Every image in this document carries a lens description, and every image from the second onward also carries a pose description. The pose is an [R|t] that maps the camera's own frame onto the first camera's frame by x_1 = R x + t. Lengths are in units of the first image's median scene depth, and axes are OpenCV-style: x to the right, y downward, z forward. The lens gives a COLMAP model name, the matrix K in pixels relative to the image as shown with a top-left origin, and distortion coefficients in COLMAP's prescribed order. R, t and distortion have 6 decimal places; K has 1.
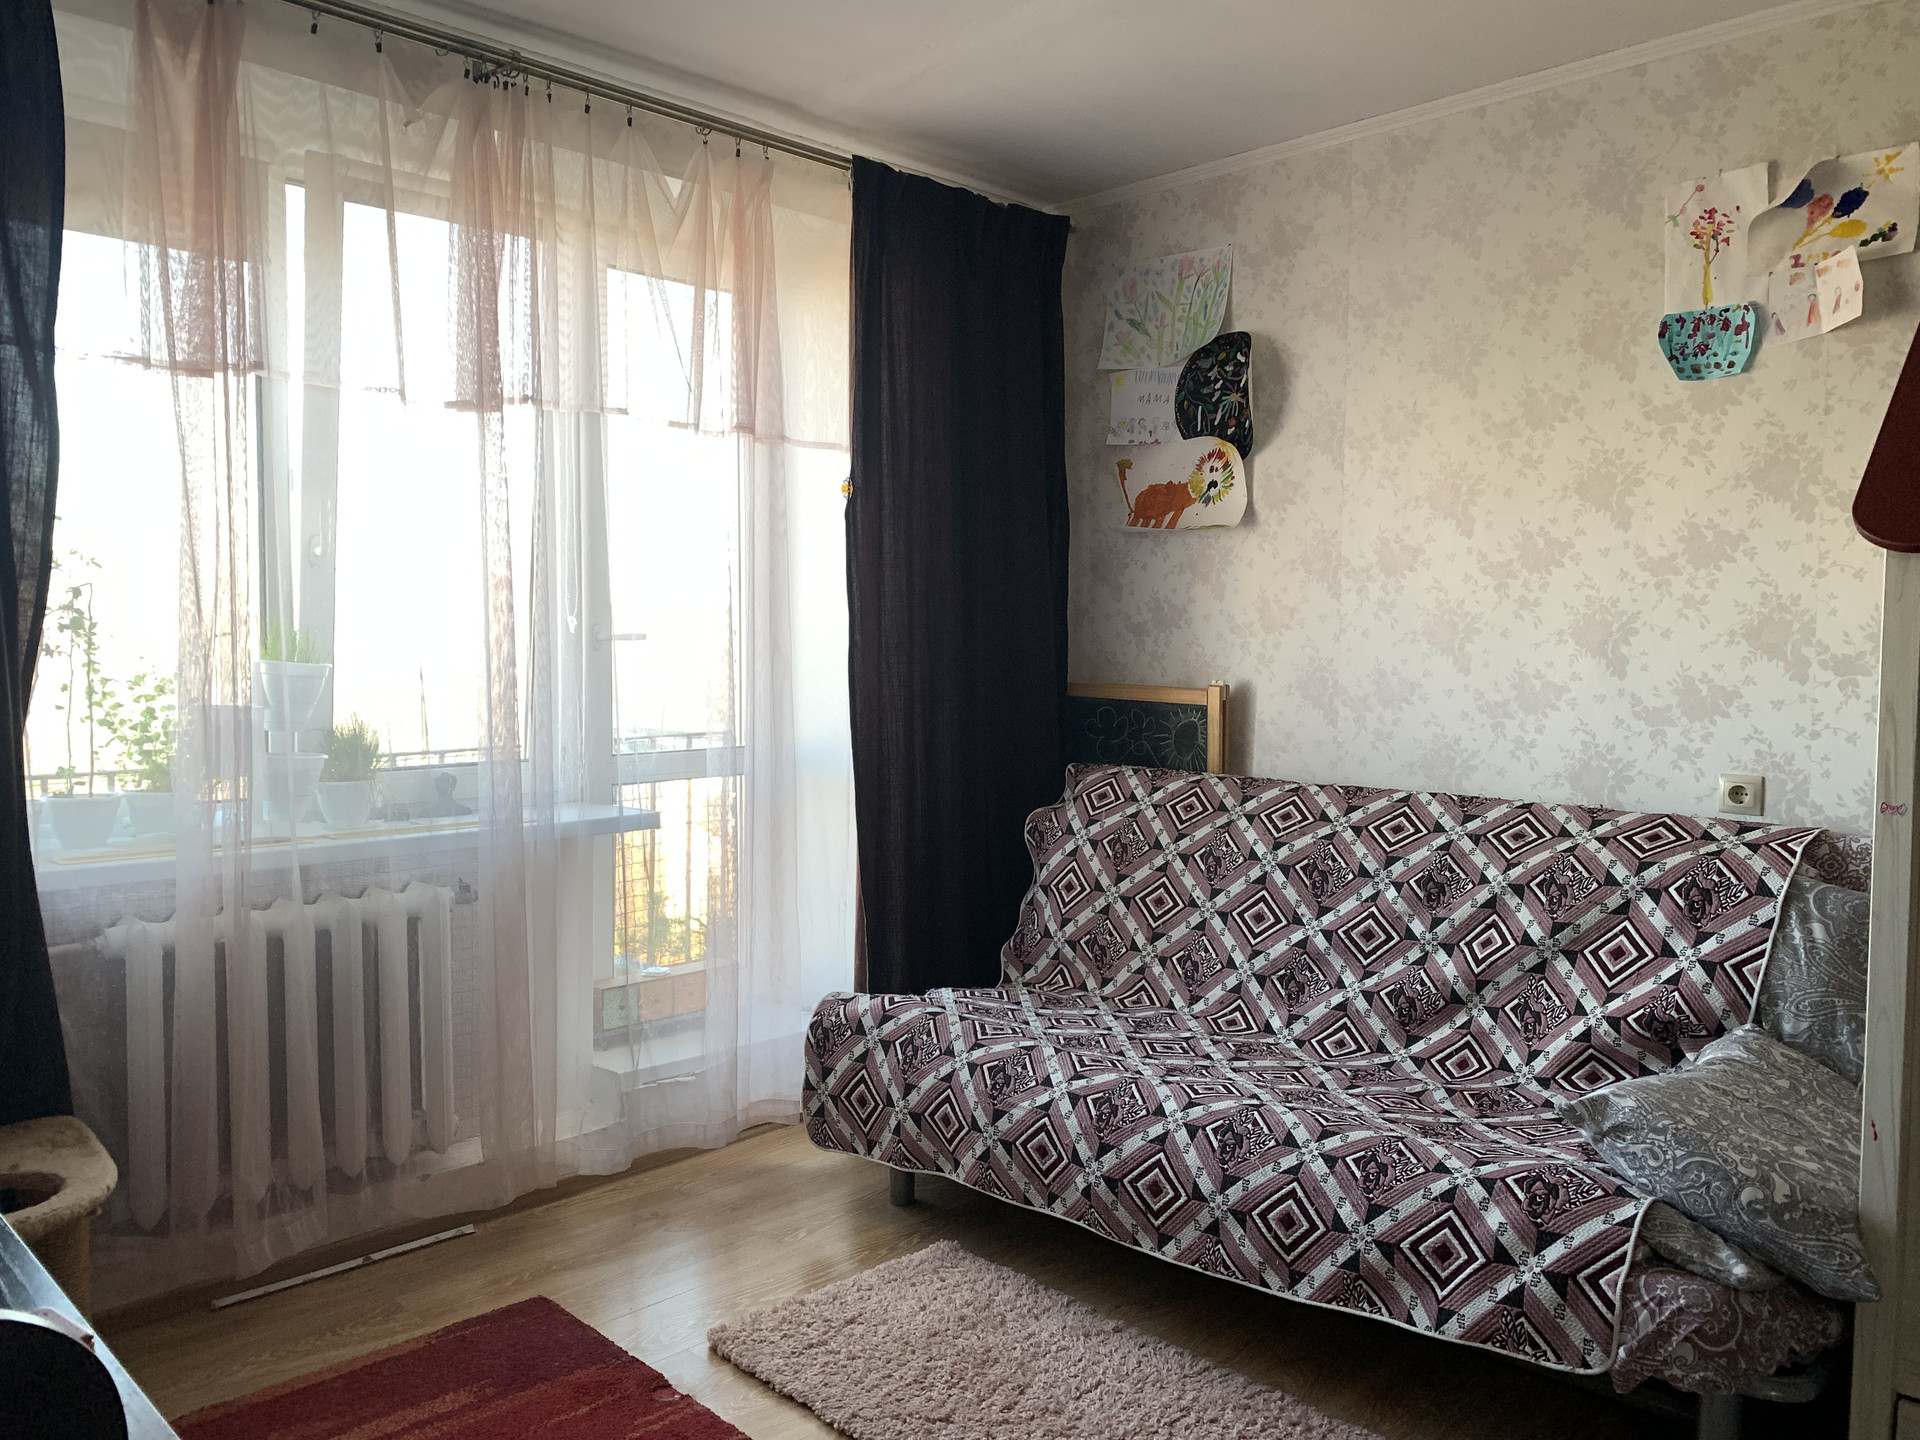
lens RADIAL K [[1488.1, 0, 962.1], [0, 1488.1, 713.5], [0, 0, 1]] dist [0.012119, -0.015743]
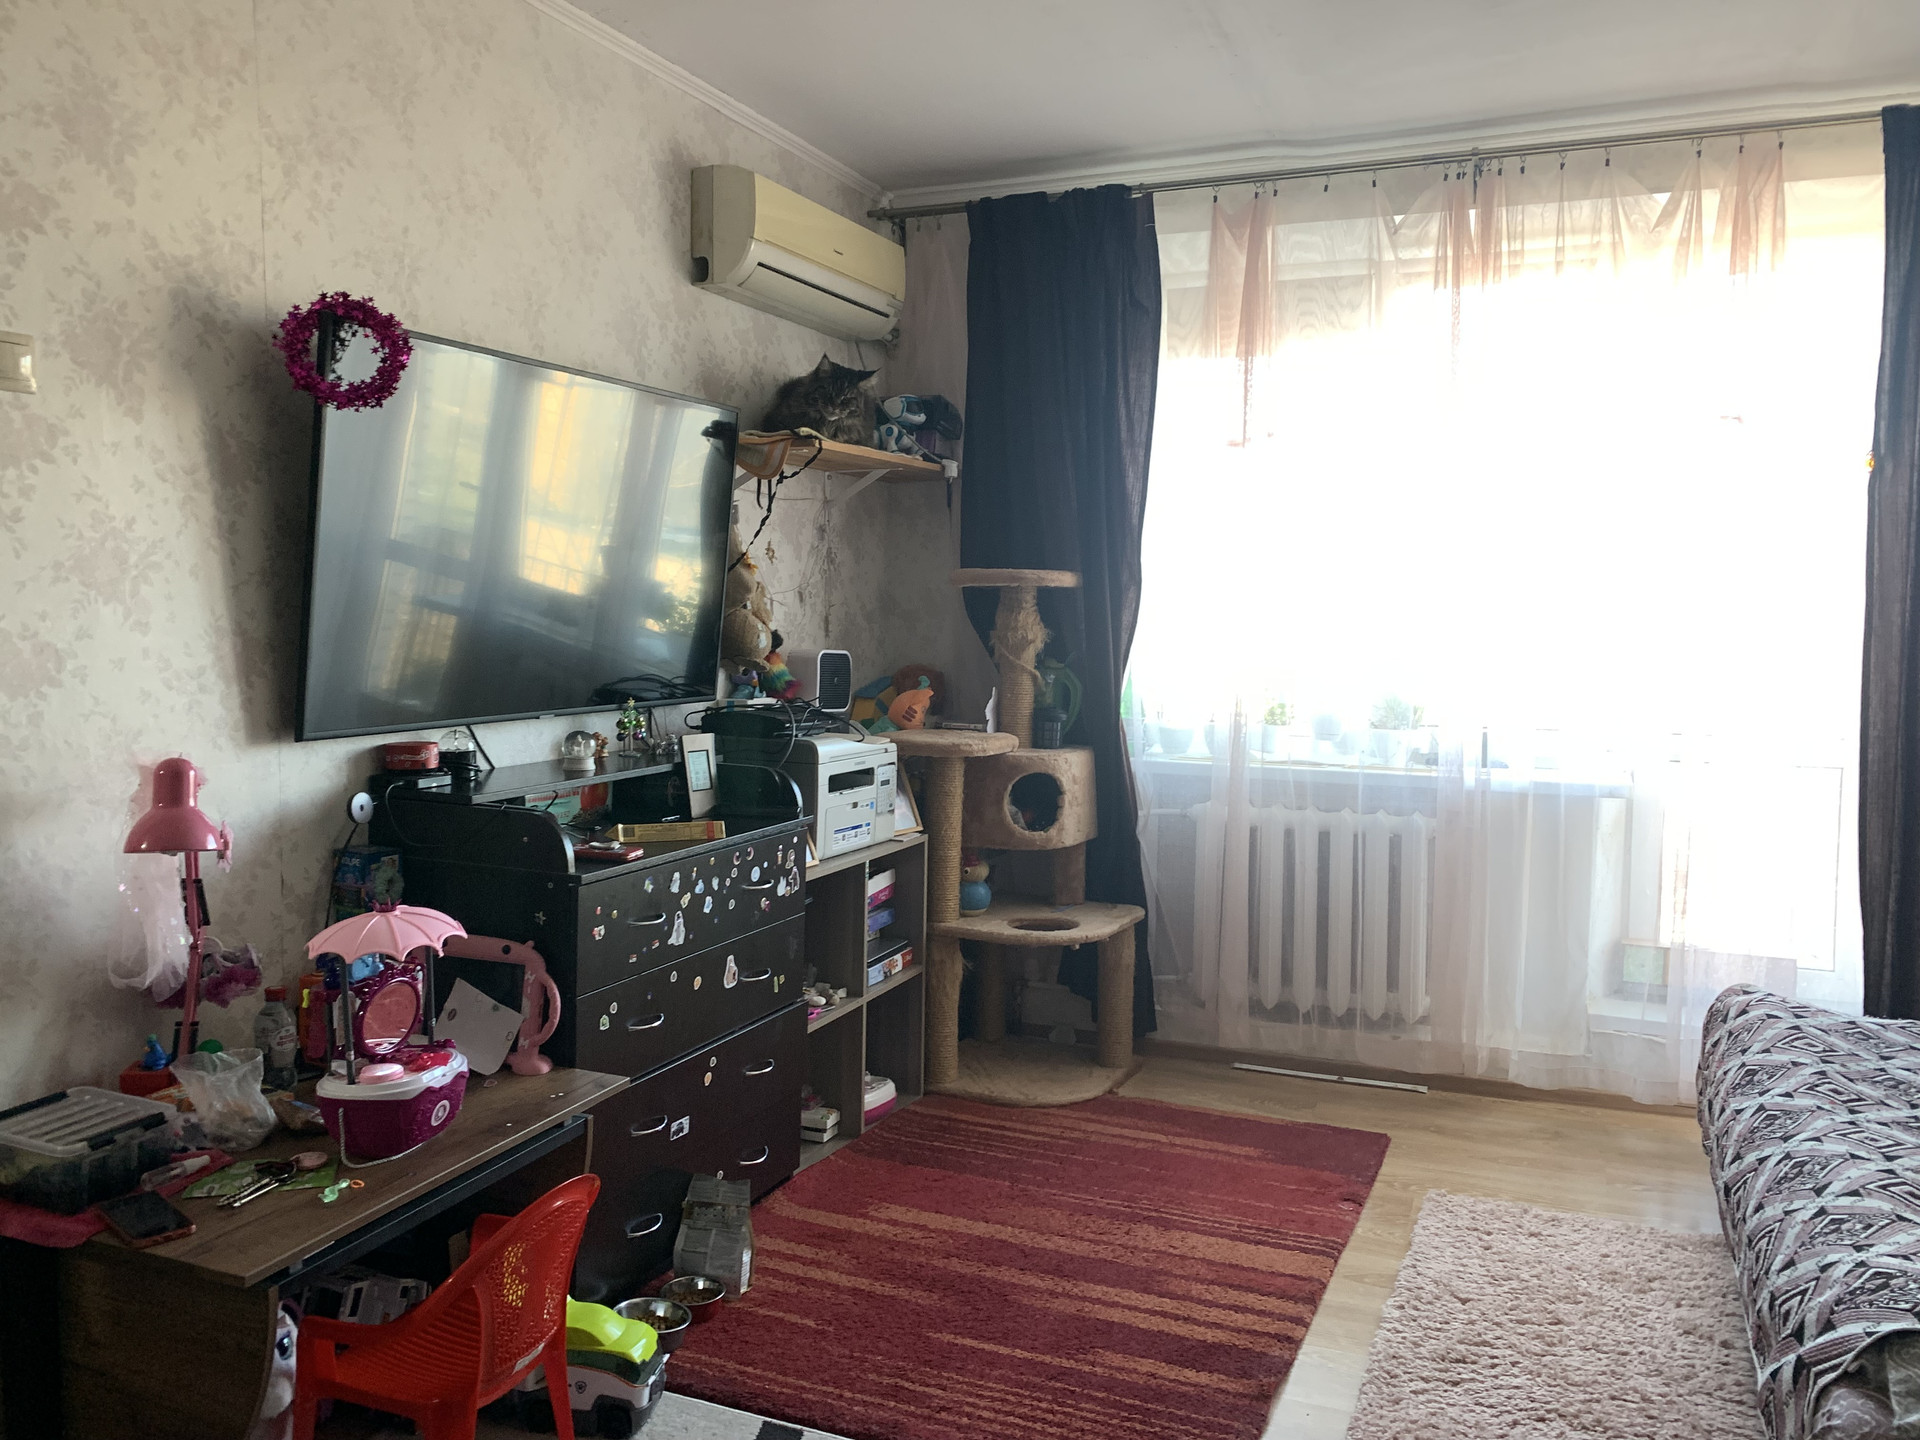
lens RADIAL K [[1488.1, 0, 960.8], [0, 1488.1, 726.7], [0, 0, 1]] dist [0.012119, -0.015743]
pose [[0.381635, 0.068896, -0.921742, 0.778176], [-0.057056, 0.997072, 0.050903, -0.004117], [0.922551, 0.033164, 0.384448, 0.164608]]
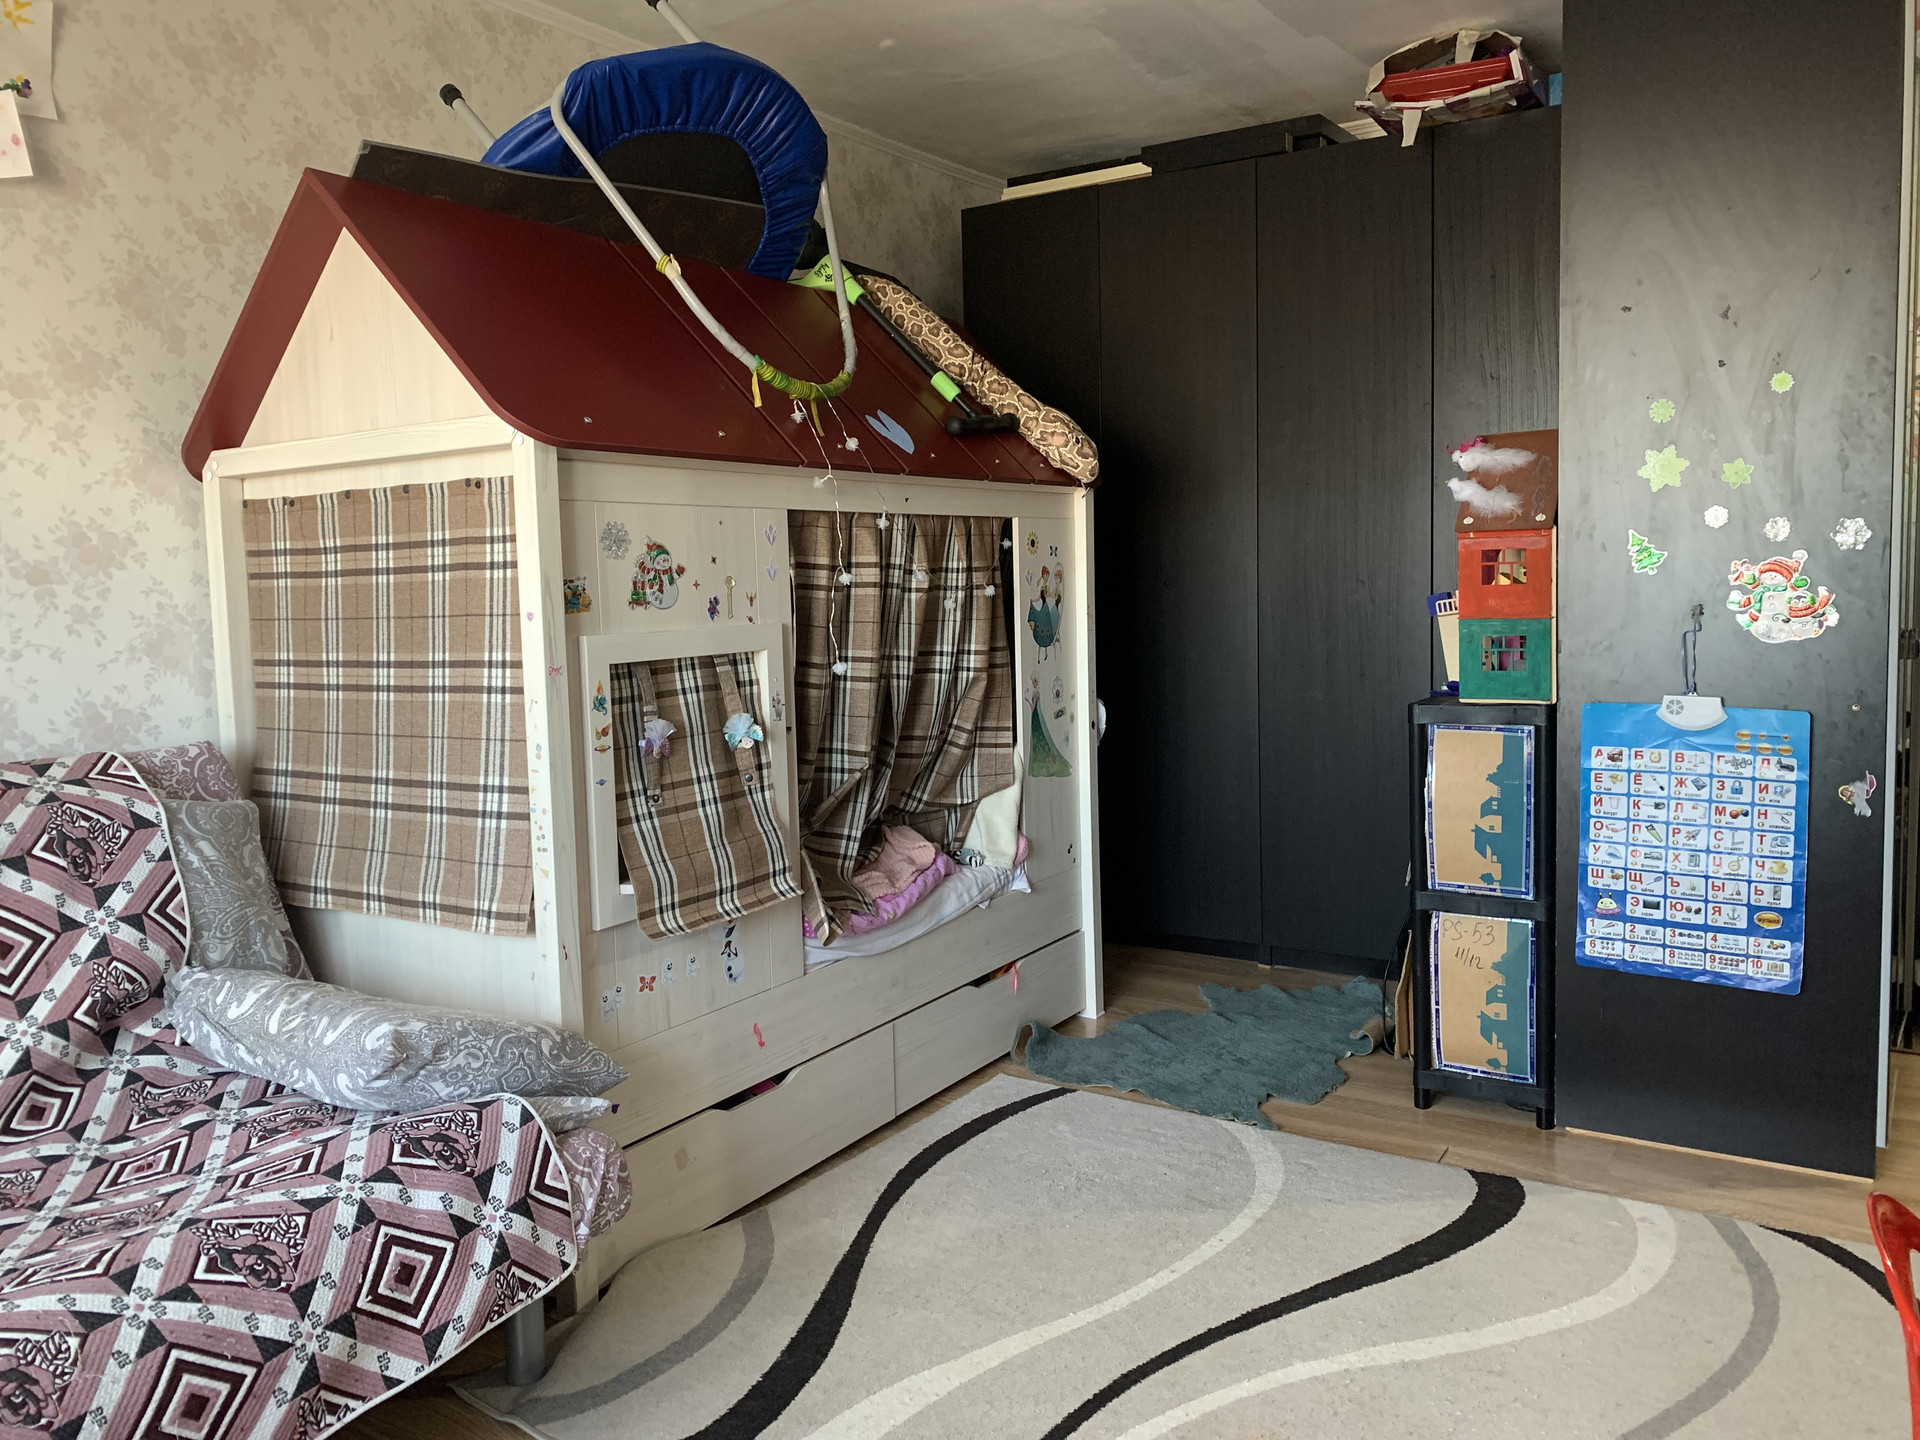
lens RADIAL K [[1488.1, 0, 964.2], [0, 1488.1, 702.6], [0, 0, 1]] dist [0.012119, -0.015743]
pose [[-0.236206, -0.084606, 0.968013, -0.425478], [0.080301, 0.991095, 0.106218, -0.006577], [-0.968379, 0.102821, -0.227309, 0.719638]]
